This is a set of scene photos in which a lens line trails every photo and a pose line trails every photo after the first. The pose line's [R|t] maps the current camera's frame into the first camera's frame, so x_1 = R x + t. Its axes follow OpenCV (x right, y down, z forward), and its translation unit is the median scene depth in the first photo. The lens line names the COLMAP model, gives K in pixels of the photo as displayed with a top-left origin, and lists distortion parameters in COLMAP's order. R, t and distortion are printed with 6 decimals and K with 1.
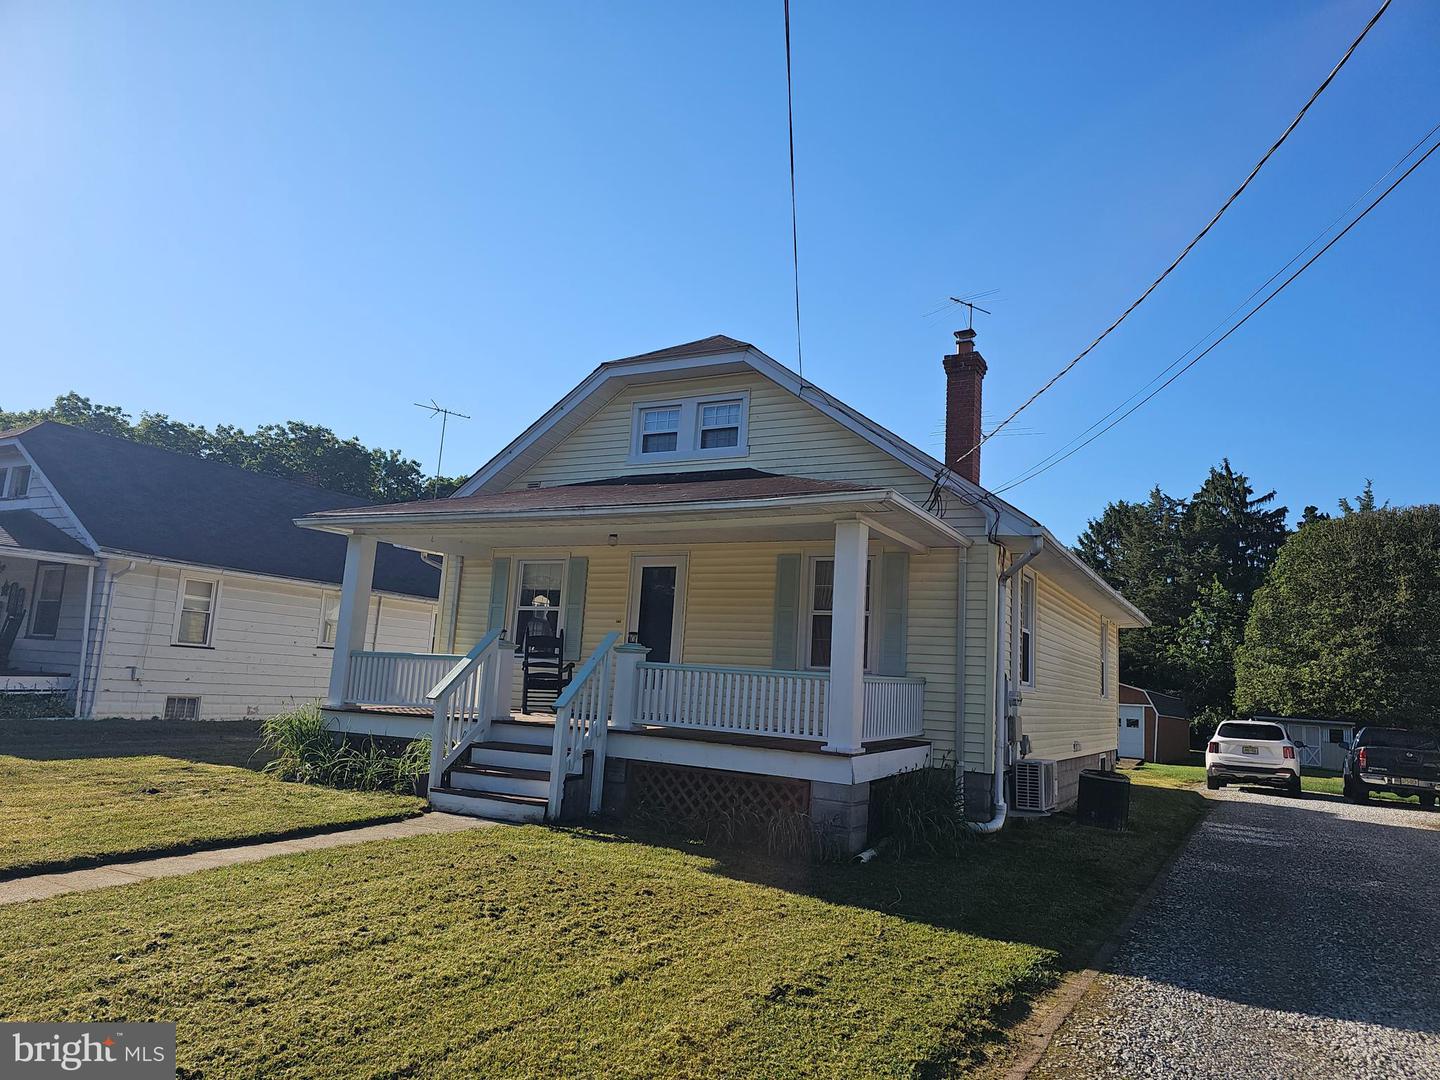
lens RADIAL K [[970.3, 0, 710.8], [0, 970.3, 541.6], [0, 0, 1]] dist [0.063934, -0.053142]
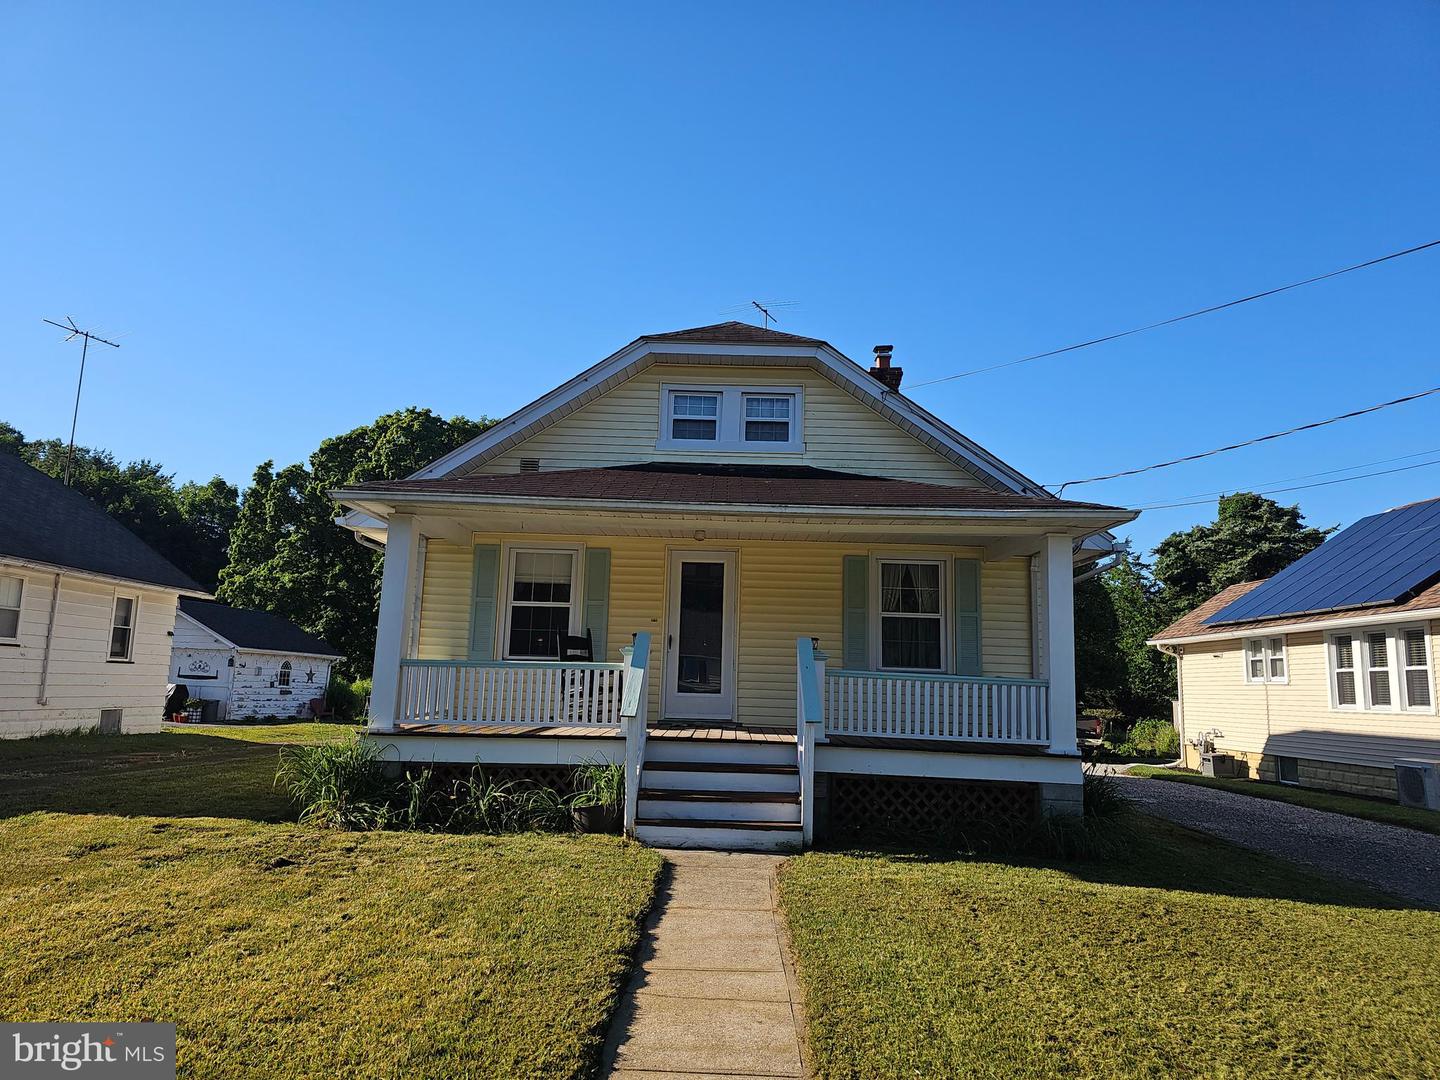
lens RADIAL K [[970.3, 0, 711.2], [0, 970.3, 541.6], [0, 0, 1]] dist [0.063934, -0.053142]
pose [[0.884962, 0.038374, 0.464079, -0.483988], [-0.049024, 0.998738, 0.010900, -0.005124], [-0.463075, -0.032397, 0.885727, 0.165249]]
